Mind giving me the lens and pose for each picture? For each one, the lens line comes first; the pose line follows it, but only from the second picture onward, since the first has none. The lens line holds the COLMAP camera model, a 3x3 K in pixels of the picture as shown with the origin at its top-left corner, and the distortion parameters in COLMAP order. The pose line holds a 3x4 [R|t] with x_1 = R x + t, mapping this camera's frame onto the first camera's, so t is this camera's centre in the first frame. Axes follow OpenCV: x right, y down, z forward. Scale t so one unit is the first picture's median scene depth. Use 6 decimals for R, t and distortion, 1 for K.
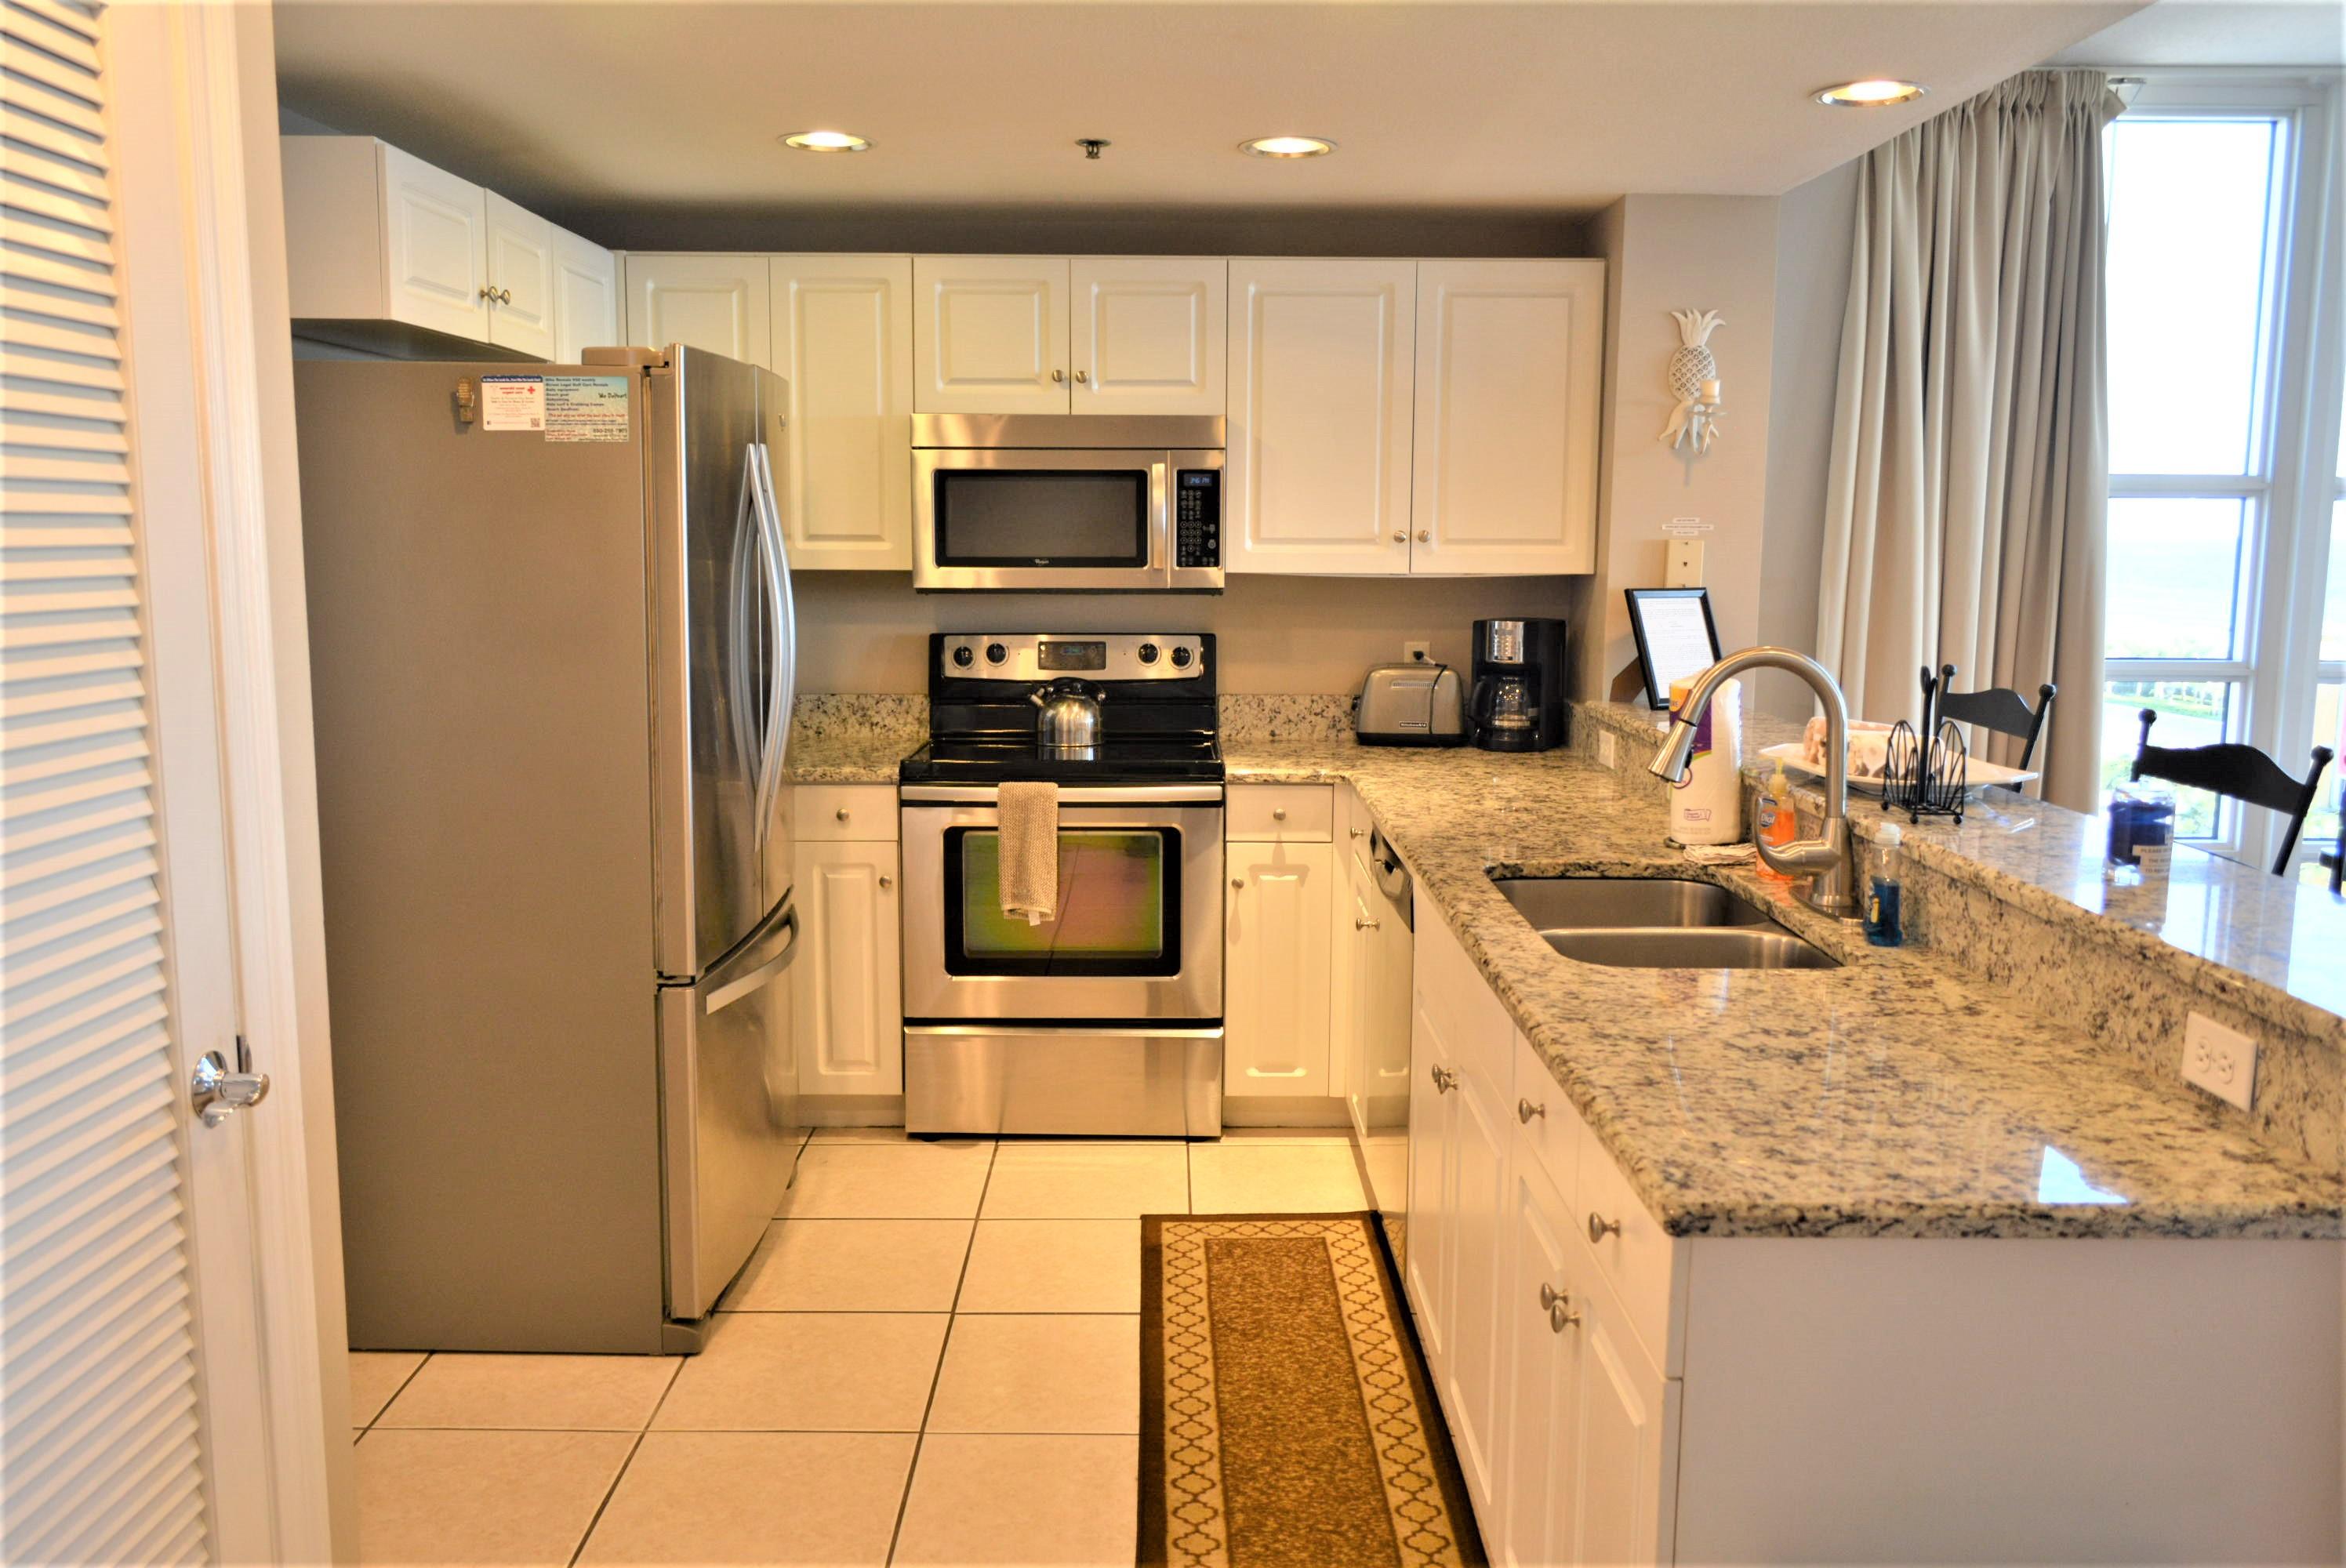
lens RADIAL K [[1830.2, 0, 1165.2], [0, 1830.2, 775.1], [0, 0, 1]] dist [-0.006598, -0.004214]
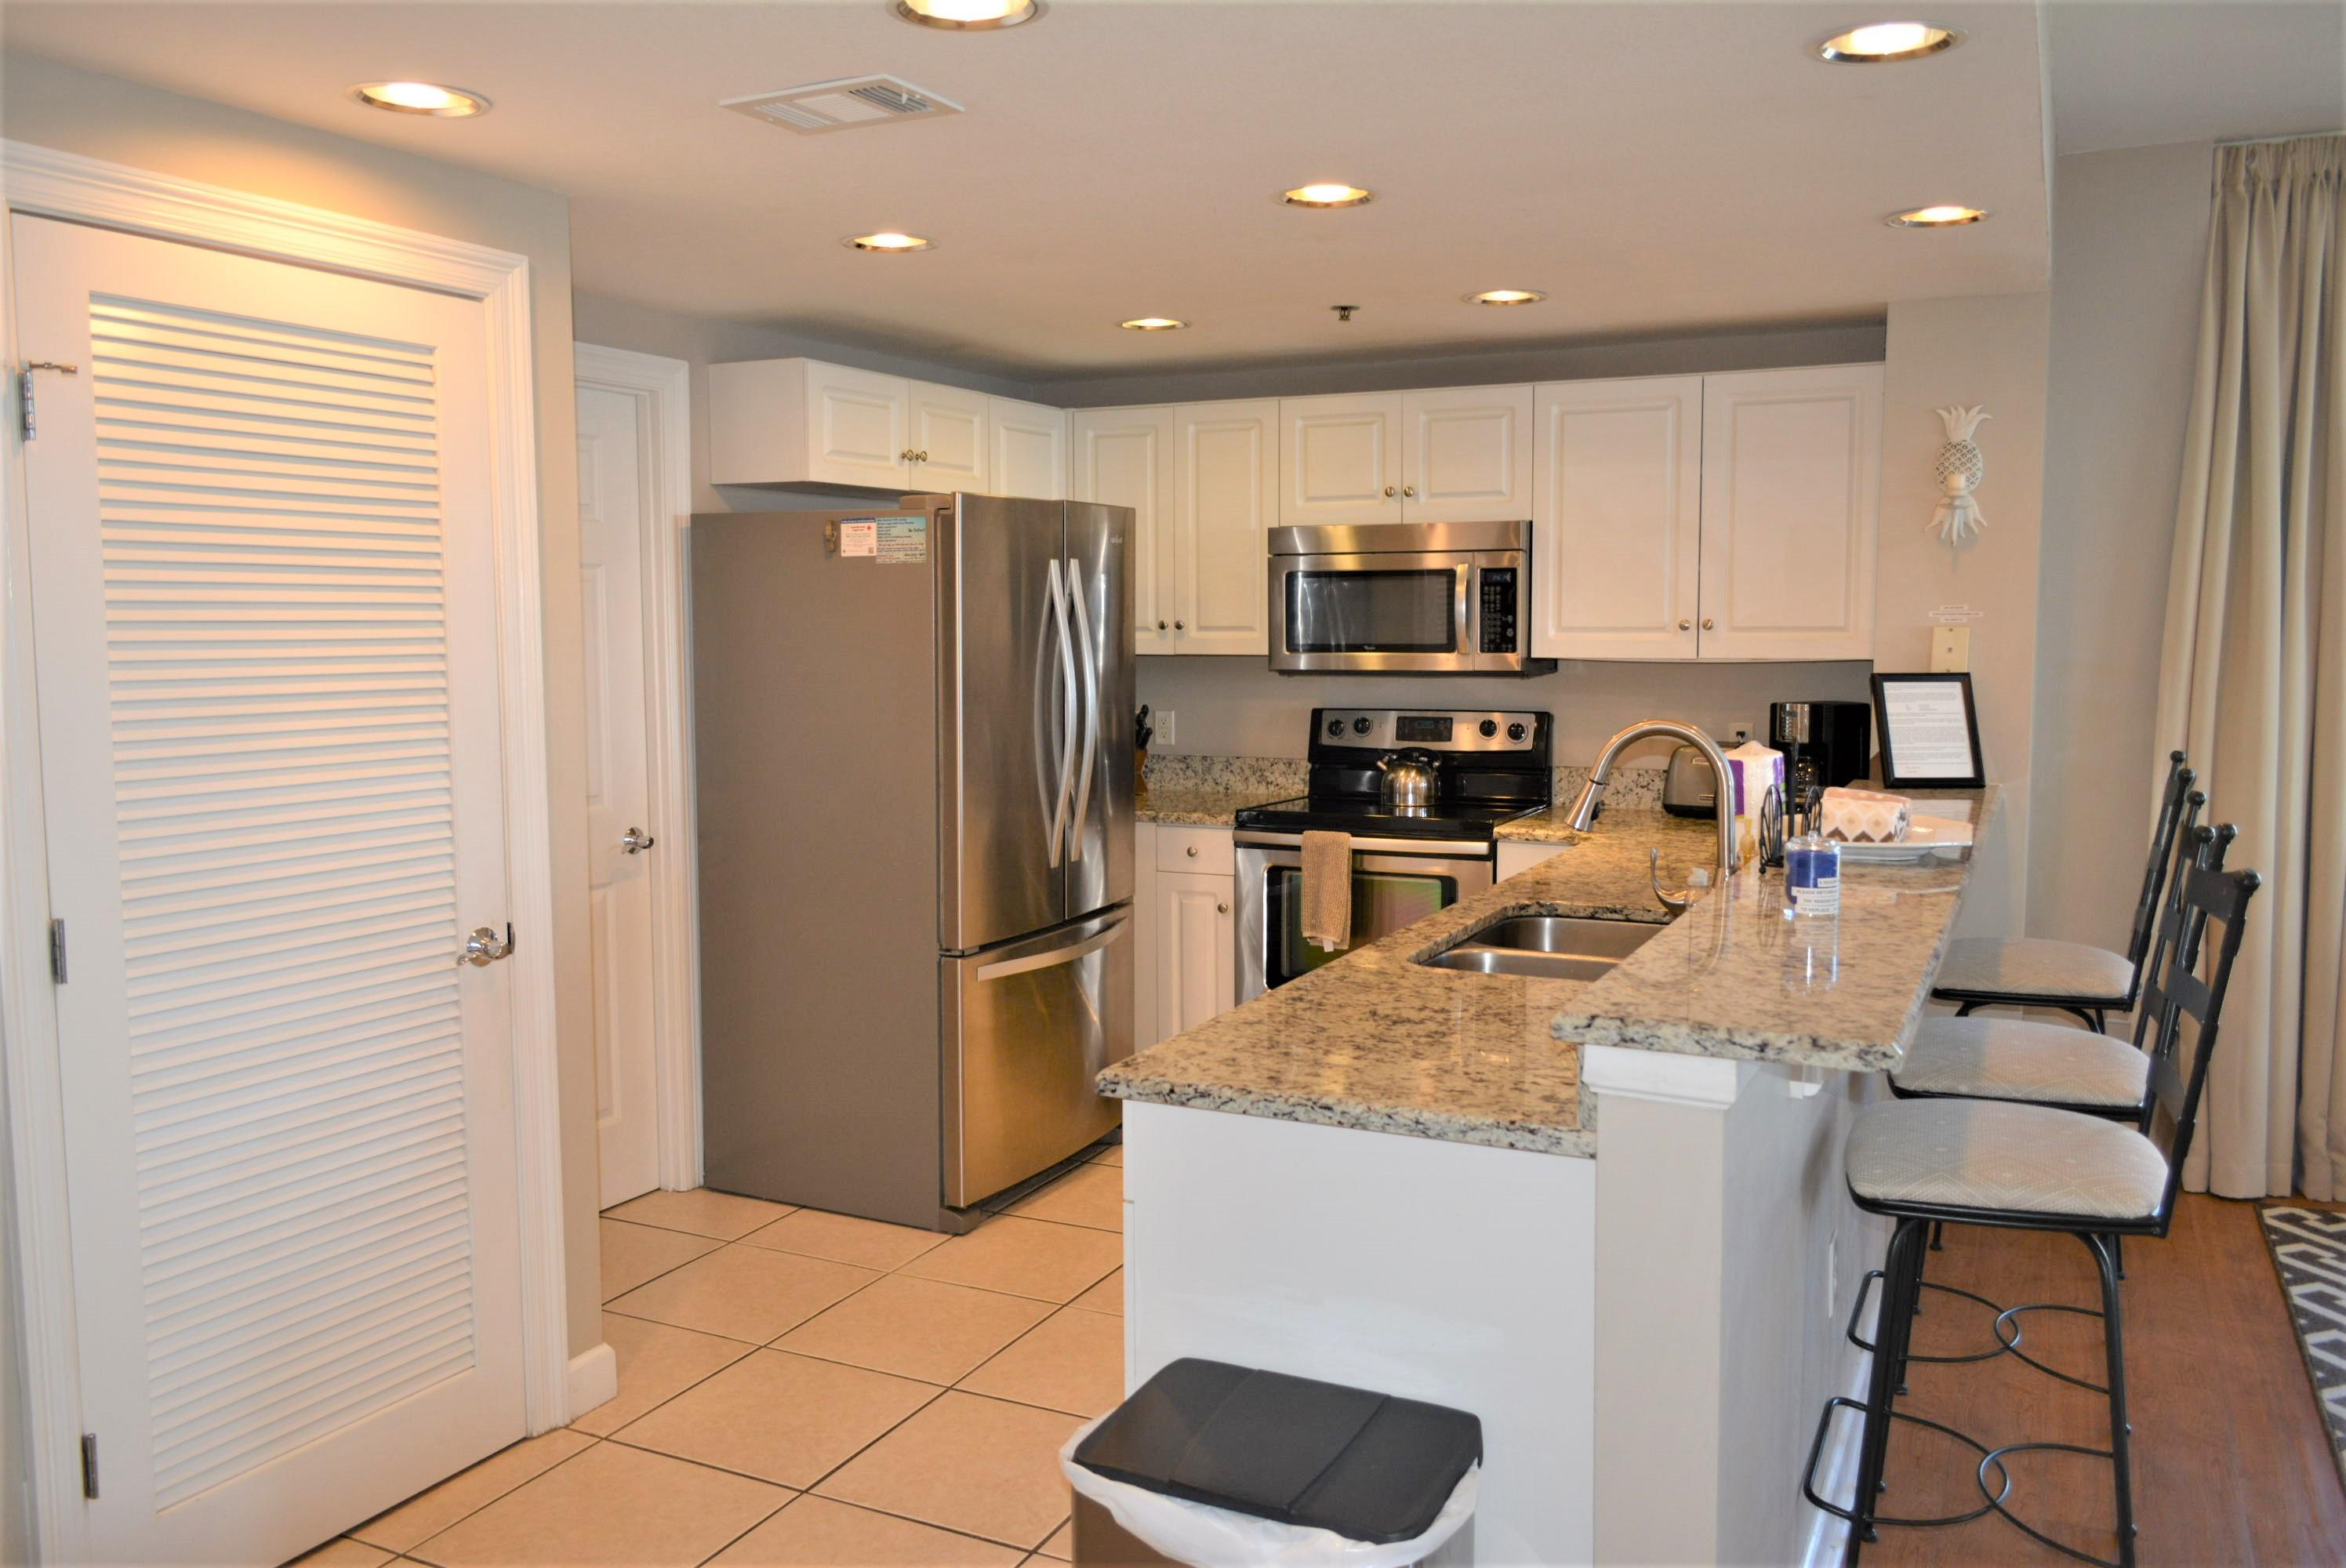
lens RADIAL K [[1830.2, 0, 1165.2], [0, 1830.2, 775.1], [0, 0, 1]] dist [-0.006598, -0.004214]
pose [[0.895514, 0.030463, -0.443989, 0.343707], [-0.051635, 0.998029, -0.035668, 0.014688], [0.442027, 0.054867, 0.895322, -0.114900]]
